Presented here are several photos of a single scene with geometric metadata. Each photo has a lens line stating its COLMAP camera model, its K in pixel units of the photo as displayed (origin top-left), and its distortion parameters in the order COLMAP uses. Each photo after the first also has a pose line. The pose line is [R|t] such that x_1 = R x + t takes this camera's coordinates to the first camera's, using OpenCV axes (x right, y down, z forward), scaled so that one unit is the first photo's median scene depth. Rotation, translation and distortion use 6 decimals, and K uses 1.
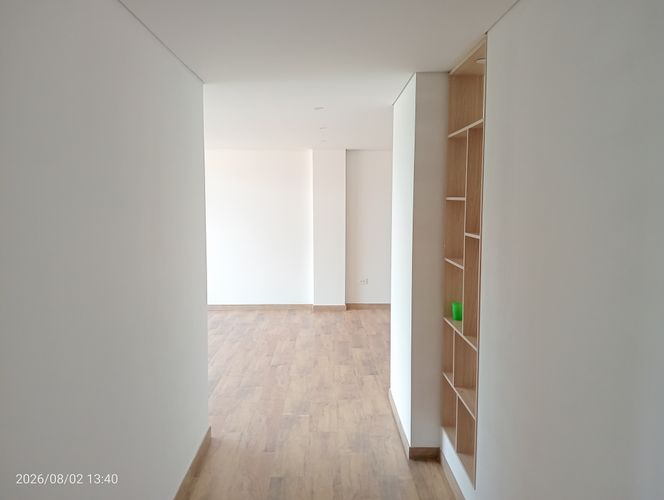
lens RADIAL K [[541.9, 0, 332.0], [0, 541.9, 250.0], [0, 0, 1]] dist [0.057238, -0.113313]
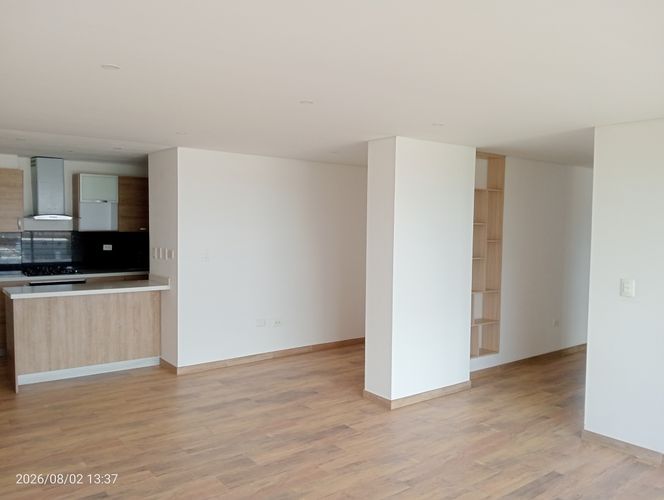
lens RADIAL K [[544.3, 0, 329.0], [0, 544.3, 250.5], [0, 0, 1]] dist [0.092909, -0.199254]
pose [[-0.603173, -0.057548, 0.795532, -0.659884], [0.053625, 0.992211, 0.112434, -0.166271], [-0.795806, 0.110477, -0.595389, 1.713228]]
